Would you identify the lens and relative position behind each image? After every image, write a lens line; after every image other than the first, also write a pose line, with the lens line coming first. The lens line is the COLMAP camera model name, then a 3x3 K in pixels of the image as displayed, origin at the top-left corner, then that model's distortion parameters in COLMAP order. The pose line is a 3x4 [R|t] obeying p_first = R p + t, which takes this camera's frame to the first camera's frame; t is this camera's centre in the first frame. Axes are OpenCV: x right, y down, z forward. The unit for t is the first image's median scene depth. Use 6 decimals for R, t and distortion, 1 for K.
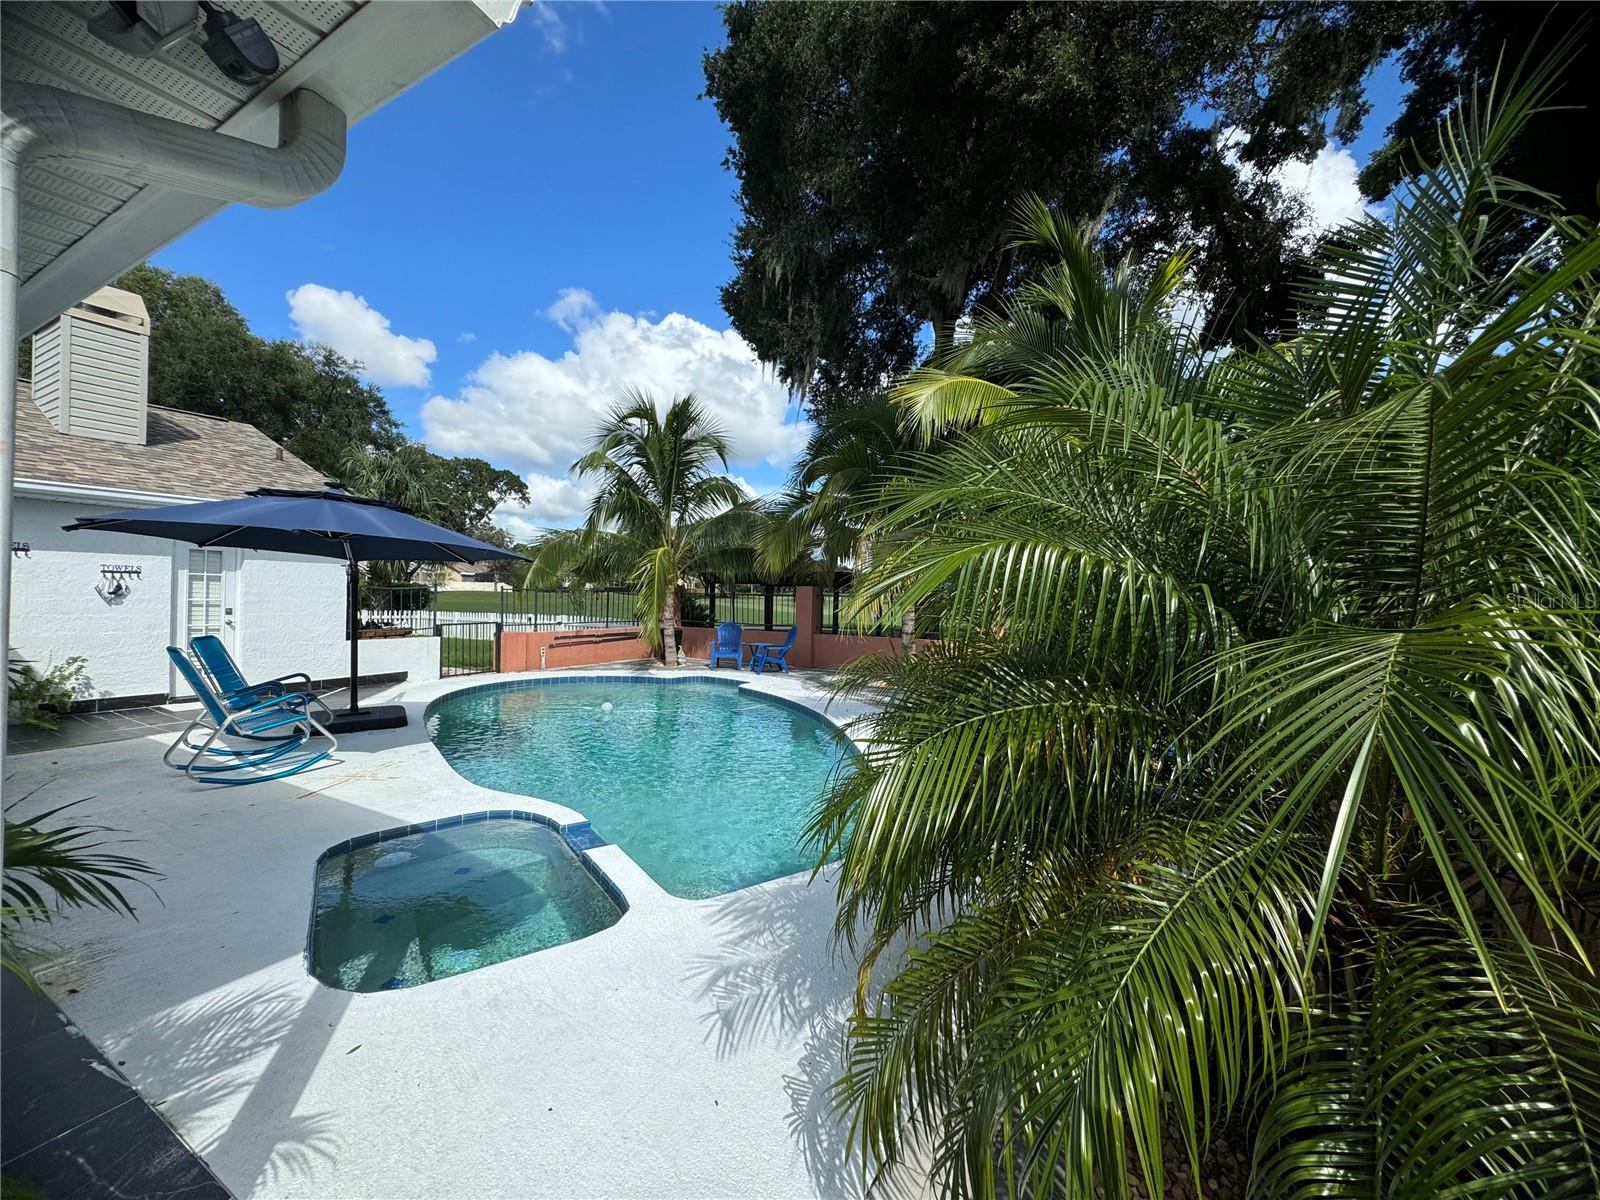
lens RADIAL K [[639.8, 0, 800.0], [0, 639.8, 600.0], [0, 0, 1]] dist [-0.000914, 0.000135]
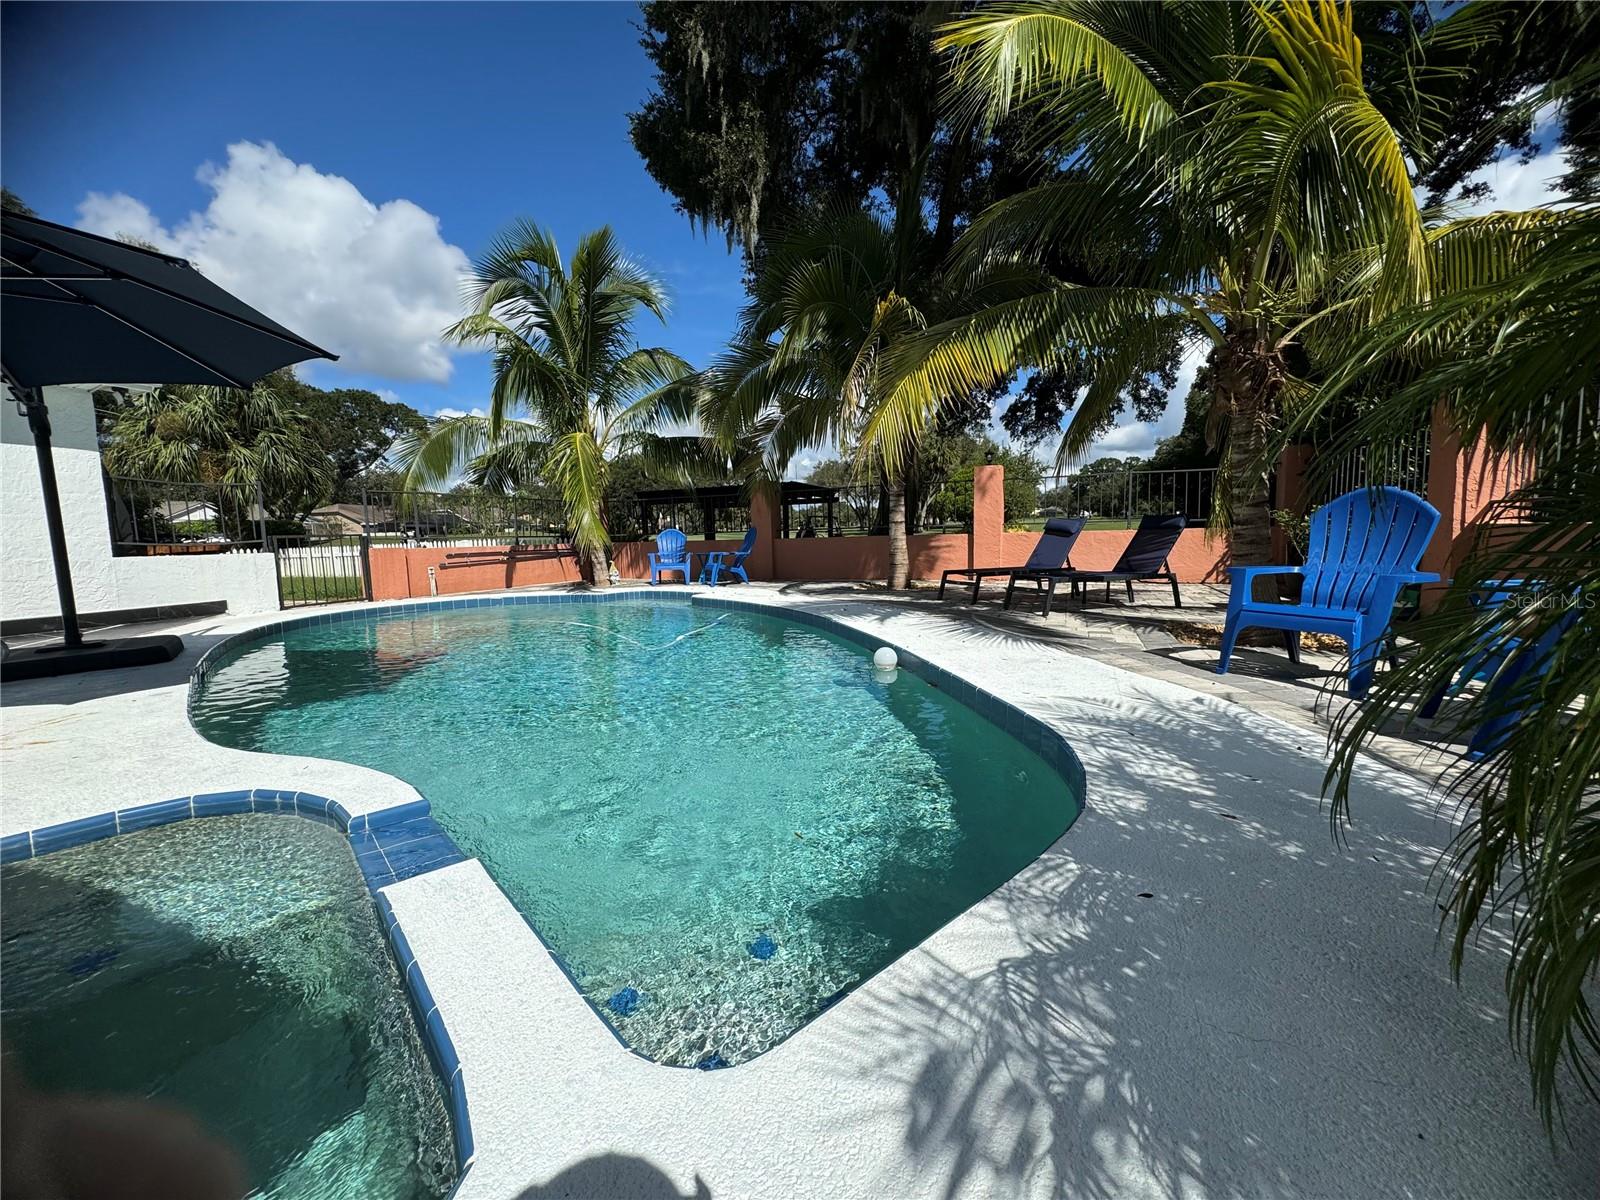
lens RADIAL K [[639.8, 0, 800.0], [0, 639.8, 600.0], [0, 0, 1]] dist [-0.000914, 0.000135]
pose [[0.993495, -0.057867, 0.098078, -0.037890], [0.048203, 0.993999, 0.098197, 0.062237], [-0.103172, -0.092831, 0.990322, 0.193300]]
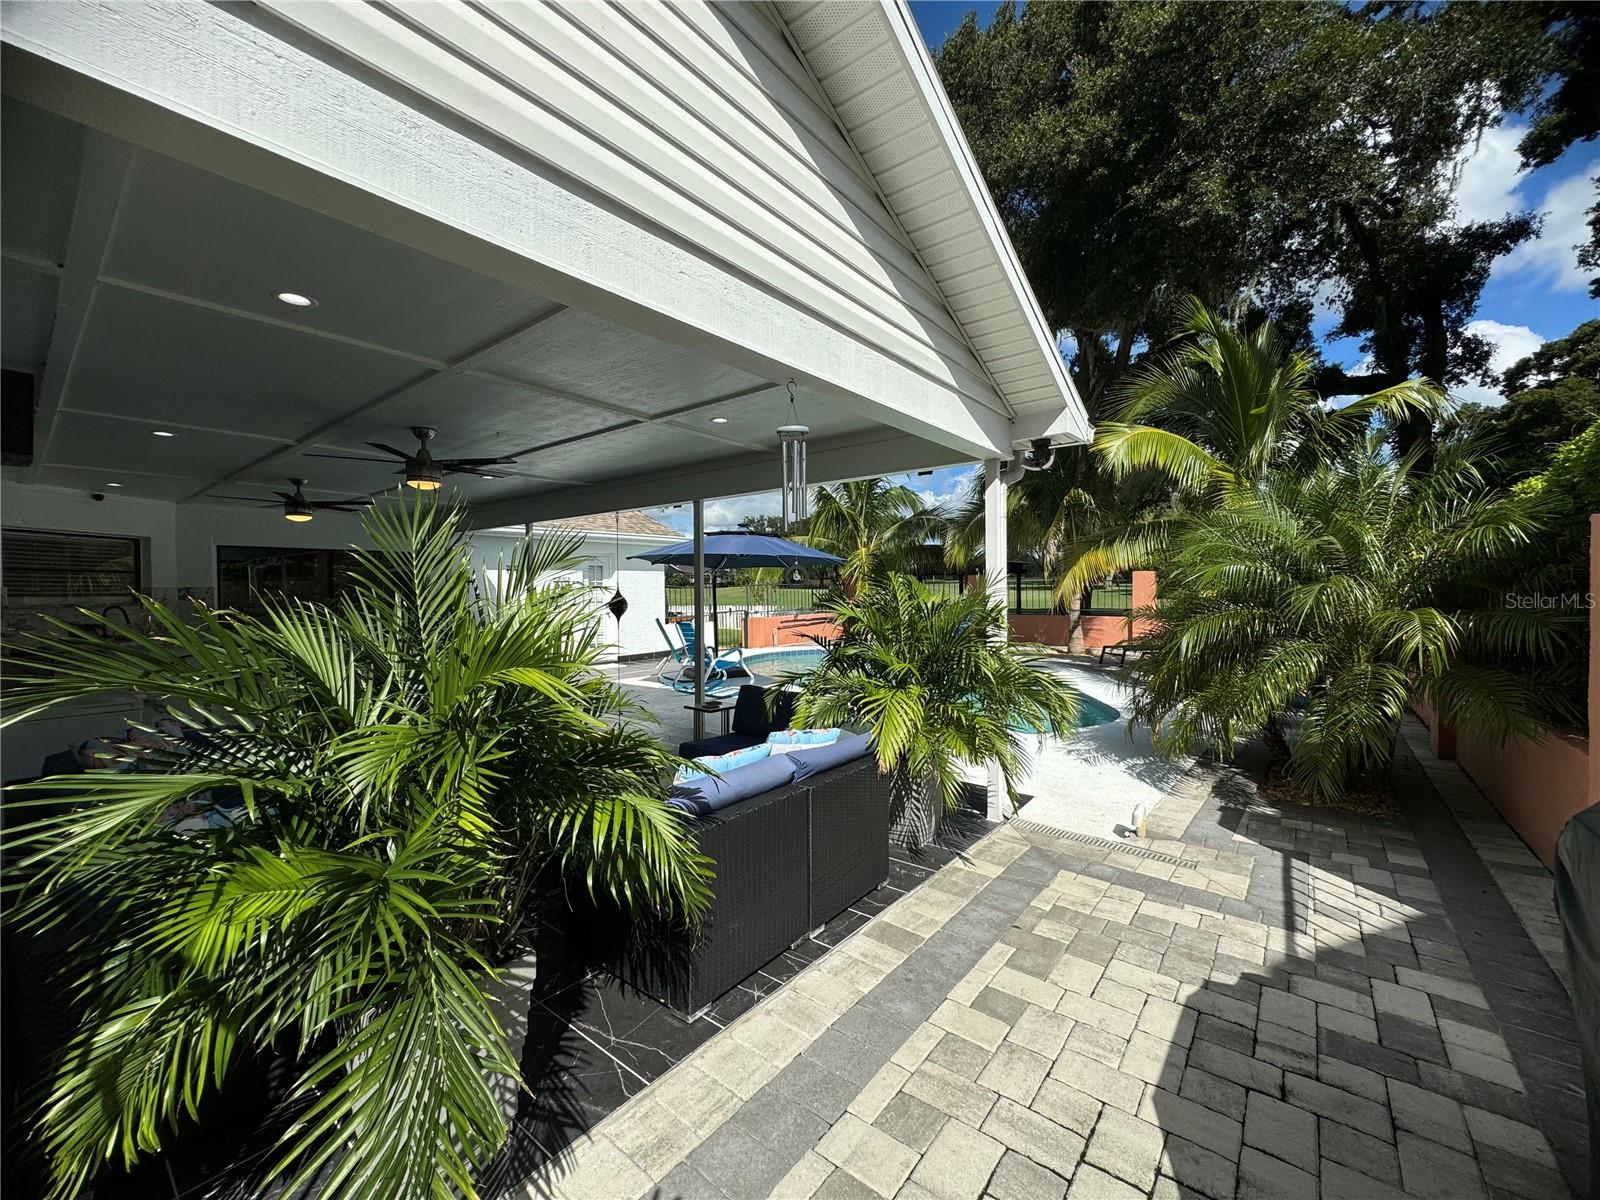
lens RADIAL K [[639.8, 0, 800.0], [0, 639.8, 600.0], [0, 0, 1]] dist [-0.000914, 0.000135]
pose [[0.986169, -0.029302, -0.163130, -0.145078], [0.031855, 0.999407, 0.013060, -0.000349], [0.162651, -0.018076, 0.986518, -0.288949]]
